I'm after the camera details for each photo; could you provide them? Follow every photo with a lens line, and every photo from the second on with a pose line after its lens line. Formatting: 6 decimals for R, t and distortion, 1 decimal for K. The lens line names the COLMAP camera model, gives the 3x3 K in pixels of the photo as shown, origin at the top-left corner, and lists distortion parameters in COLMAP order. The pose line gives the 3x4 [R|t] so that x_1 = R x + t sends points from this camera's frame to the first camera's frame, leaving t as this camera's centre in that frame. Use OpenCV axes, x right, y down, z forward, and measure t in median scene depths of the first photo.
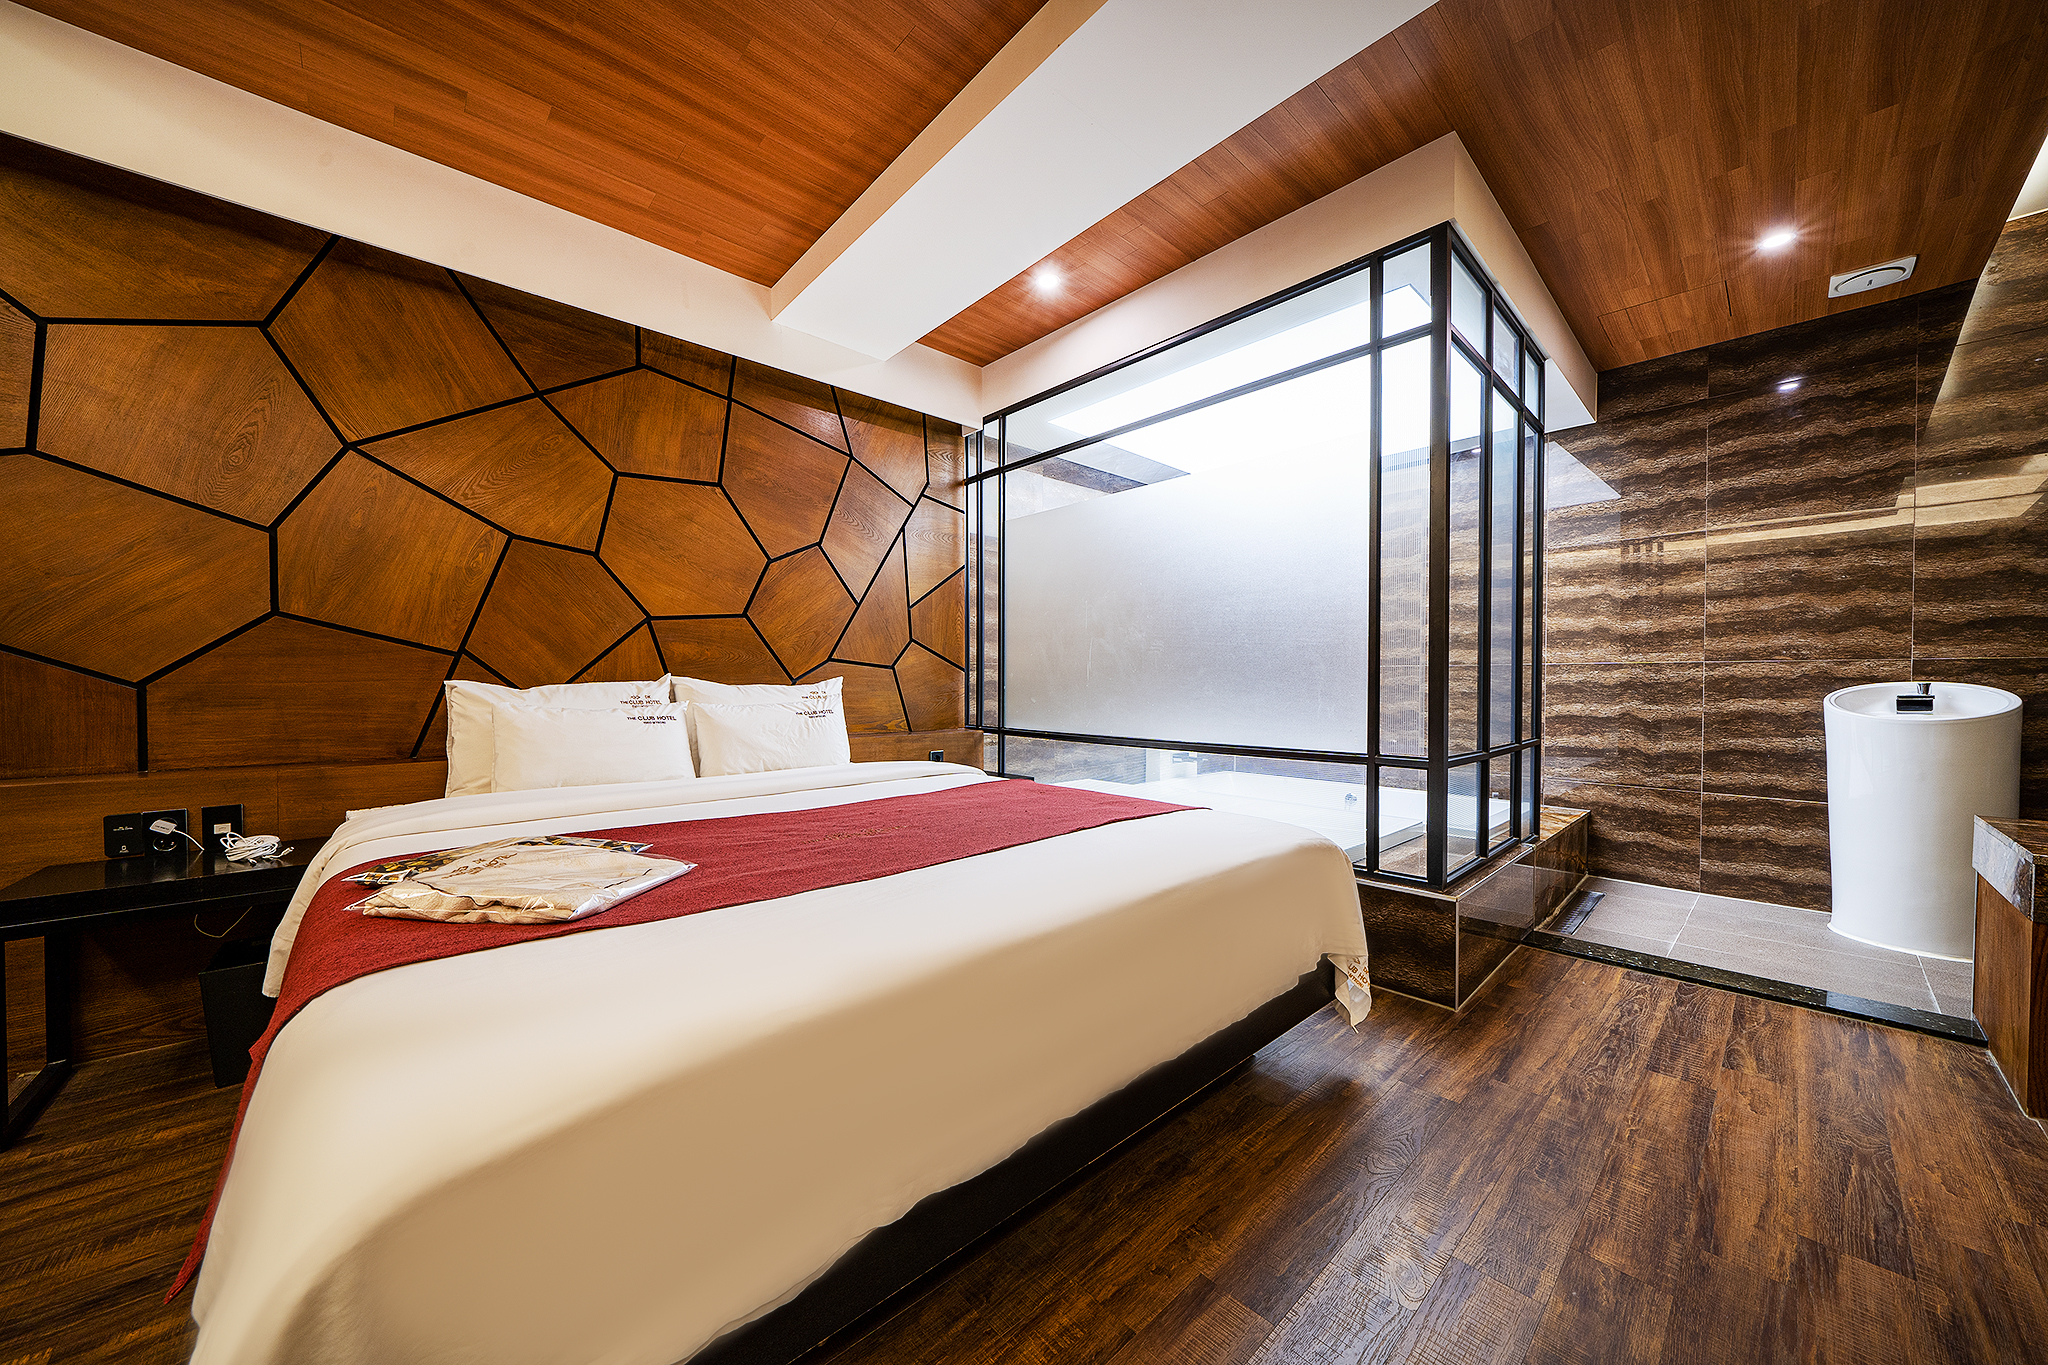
lens RADIAL K [[708.7, 0, 1025.5], [0, 708.7, 693.0], [0, 0, 1]] dist [-0.005388, 0.000098]
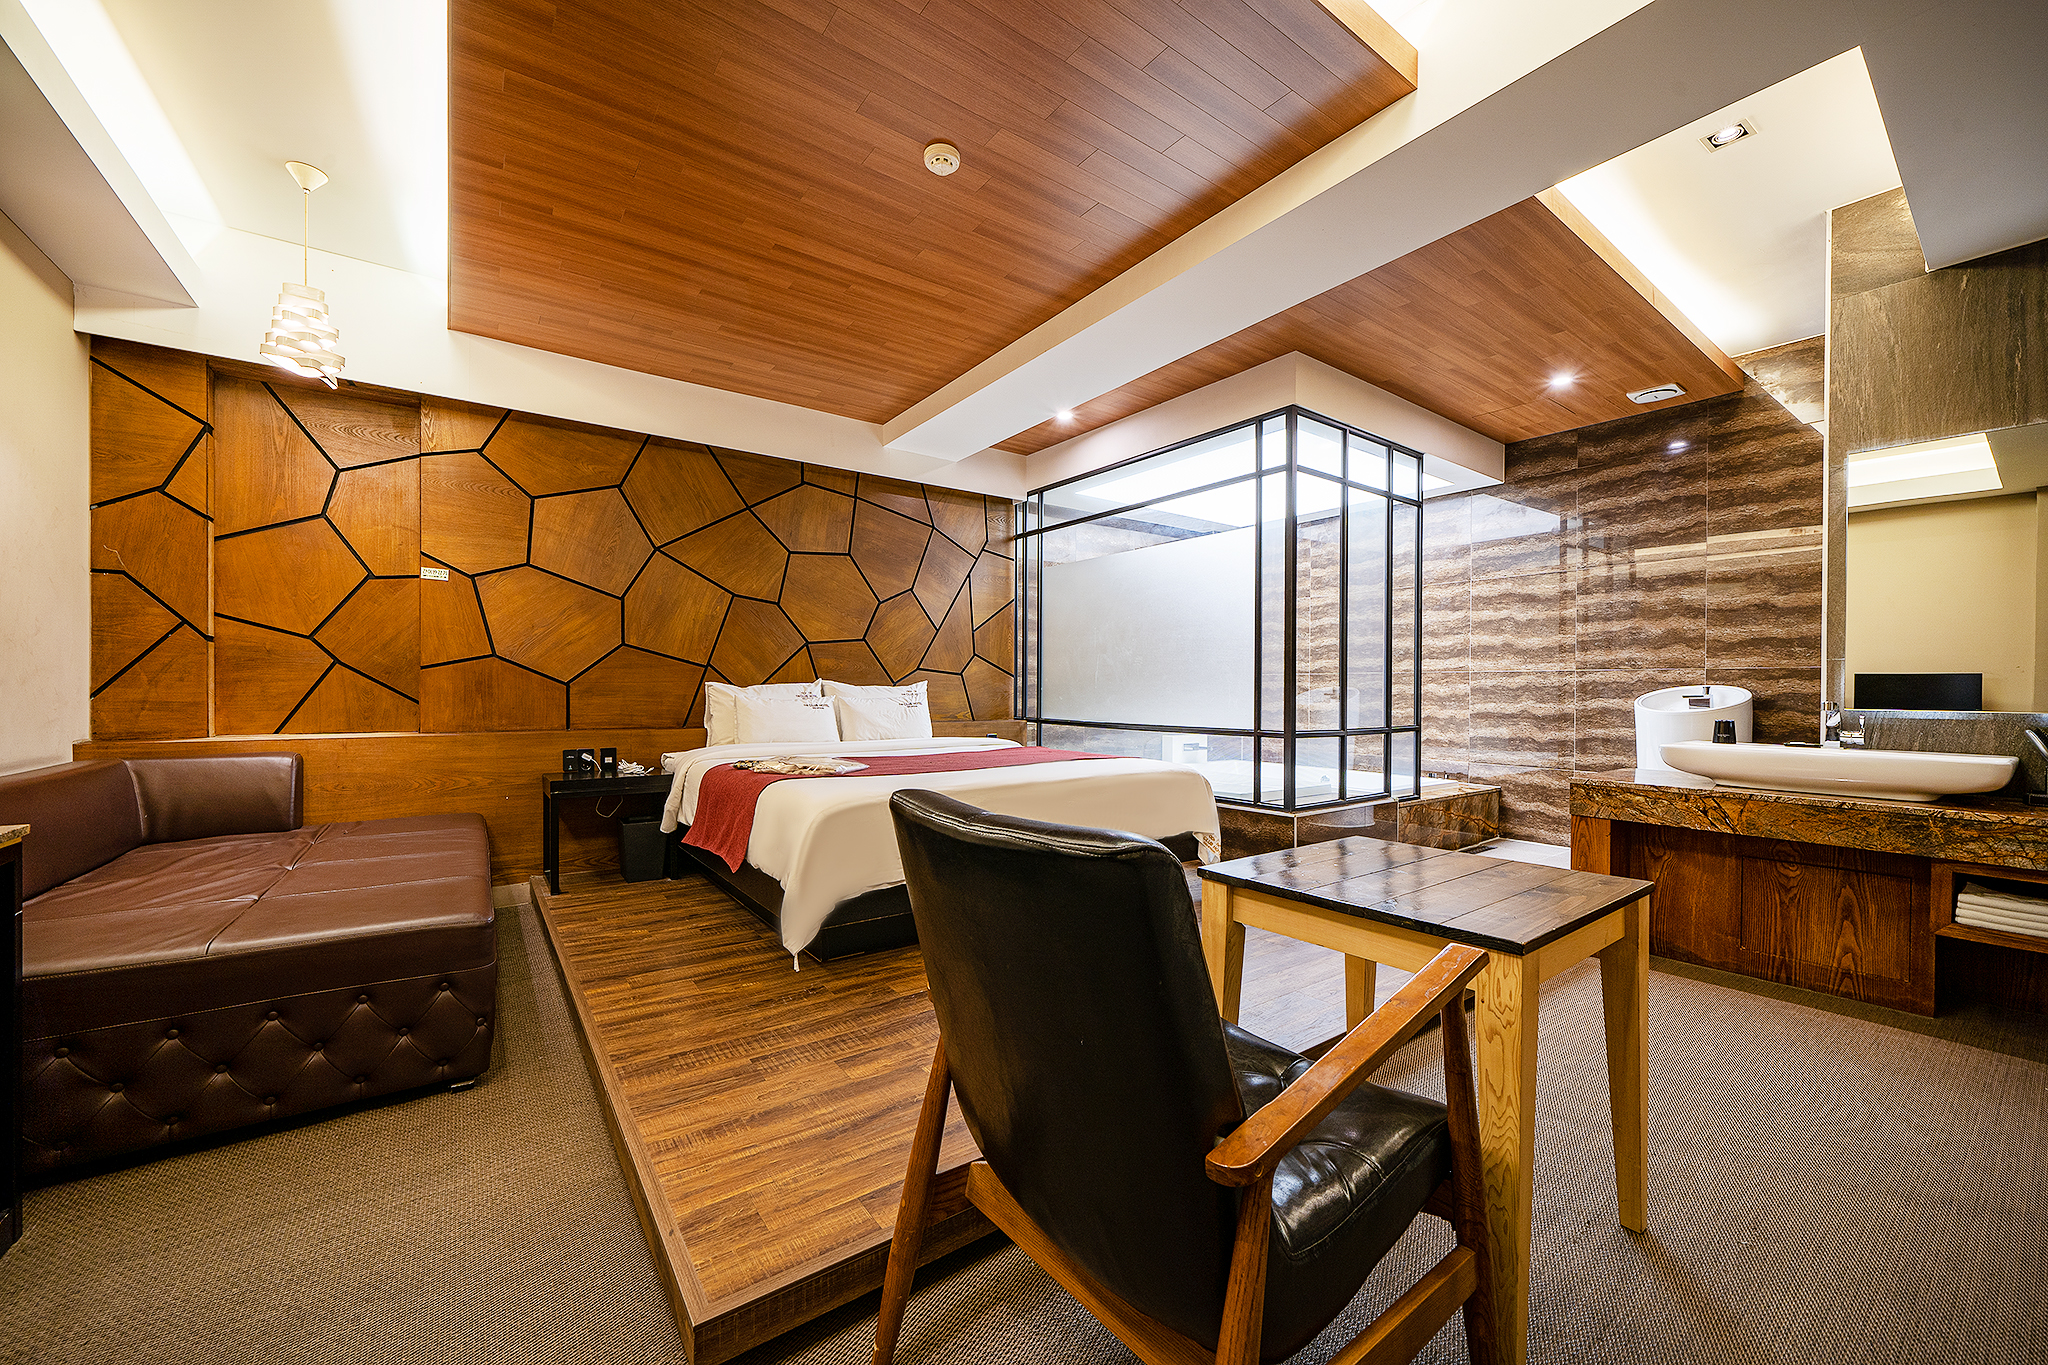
lens RADIAL K [[772.6, 0, 1020.7], [0, 772.6, 688.8], [0, 0, 1]] dist [-0.001065, -0.000098]
pose [[0.993538, 0.002746, -0.113471, 0.118182], [-0.004475, 0.999878, -0.014986, 0.017380], [0.113415, 0.015397, 0.993428, -0.578488]]
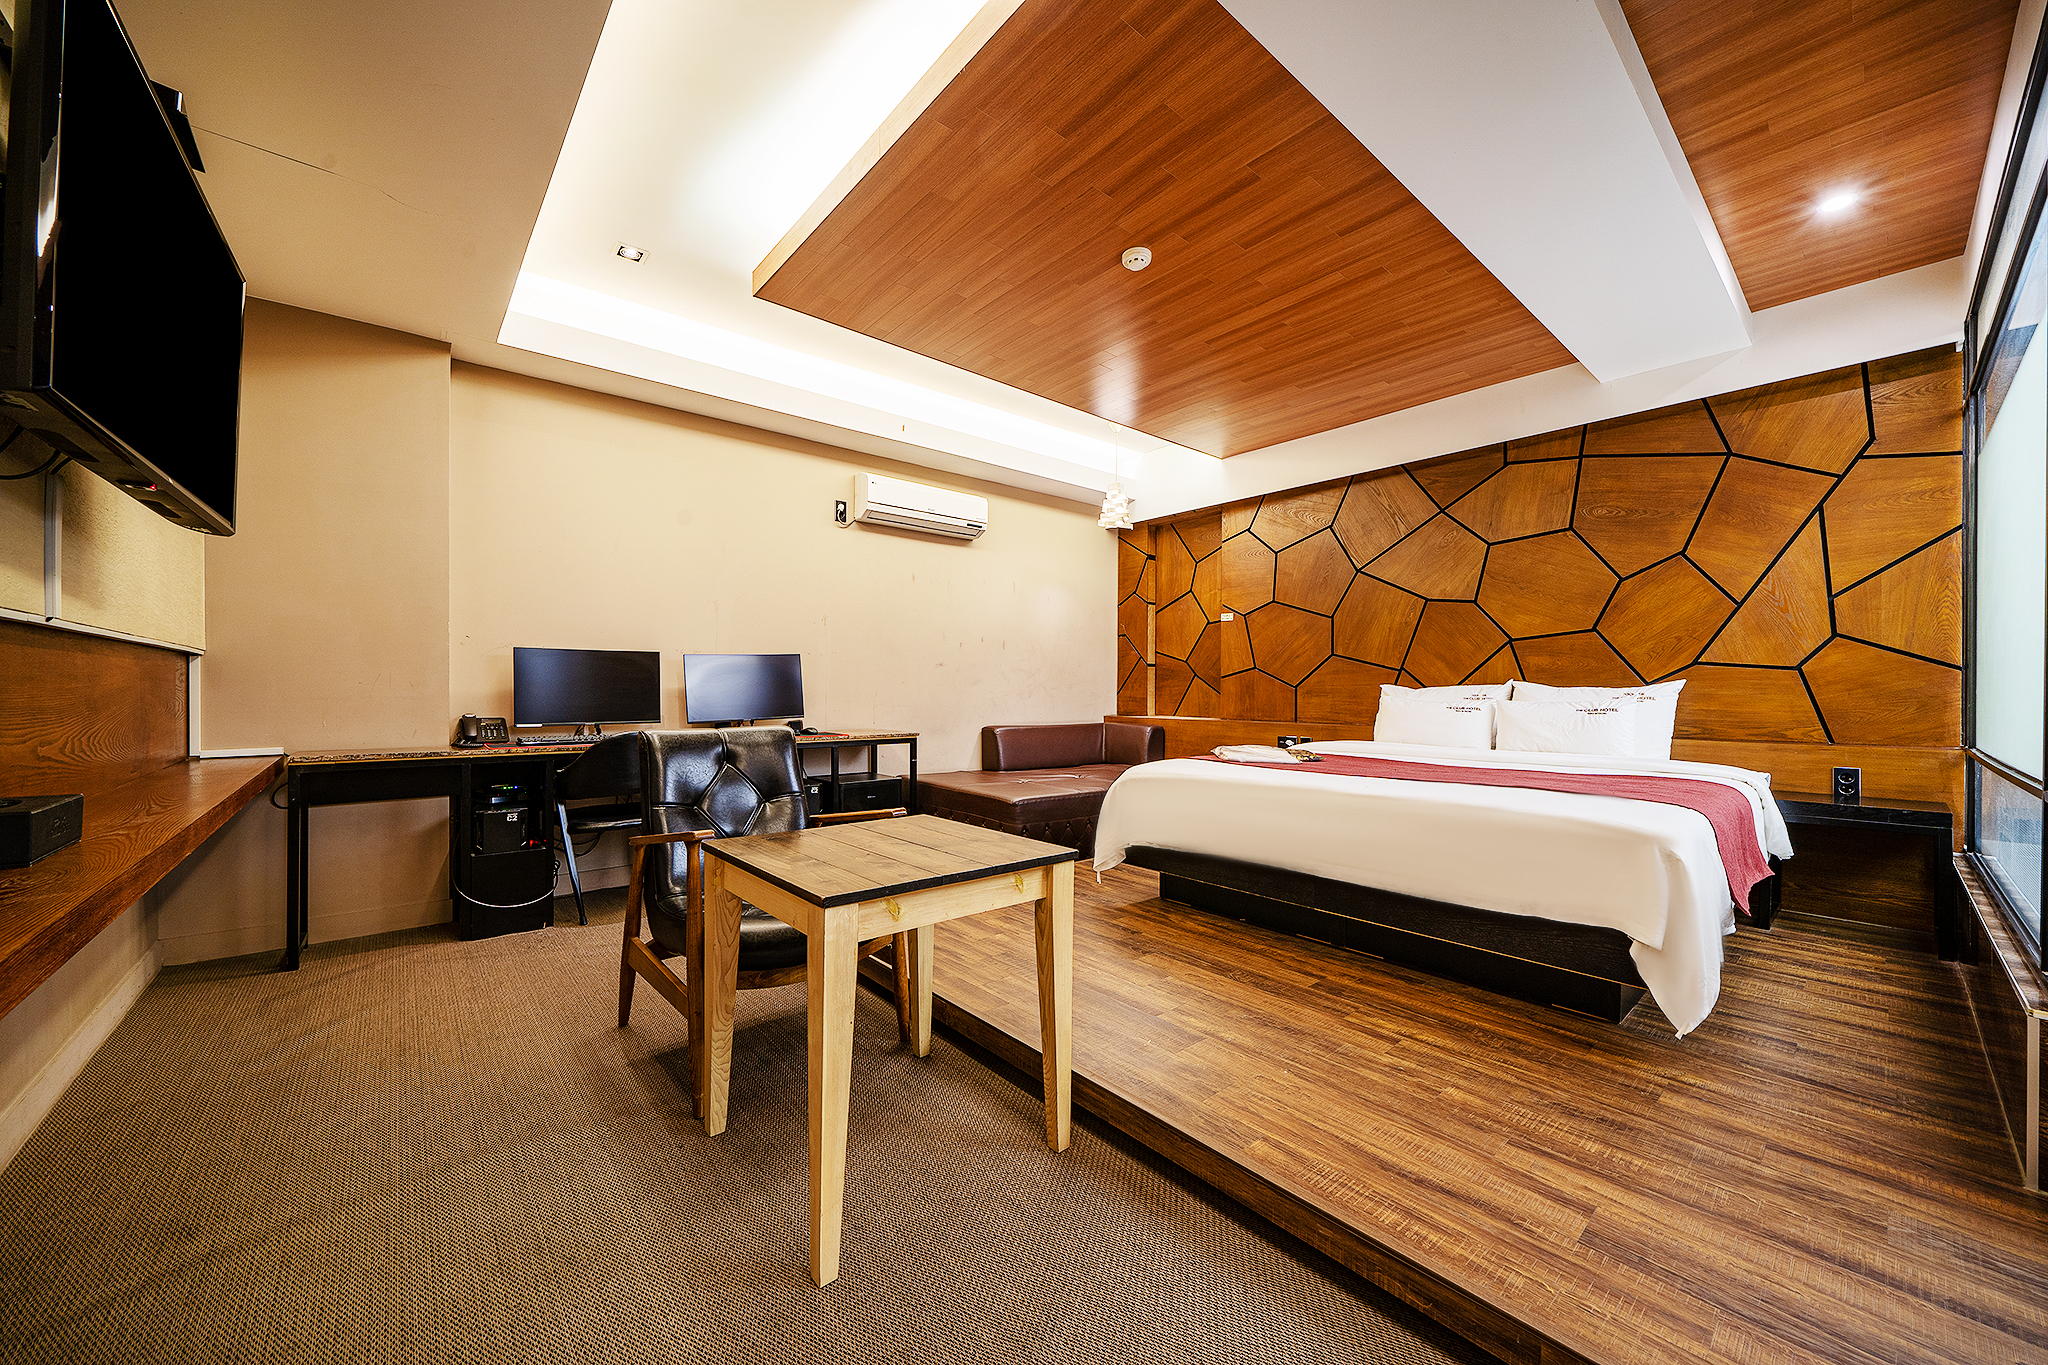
lens RADIAL K [[736.9, 0, 1027.4], [0, 736.9, 691.1], [0, 0, 1]] dist [-0.000986, -0.000156]
pose [[-0.025844, -0.000480, -0.999666, 0.862445], [-0.019301, 0.999814, 0.000018, 0.012845], [0.999480, 0.019295, -0.025848, 0.071302]]
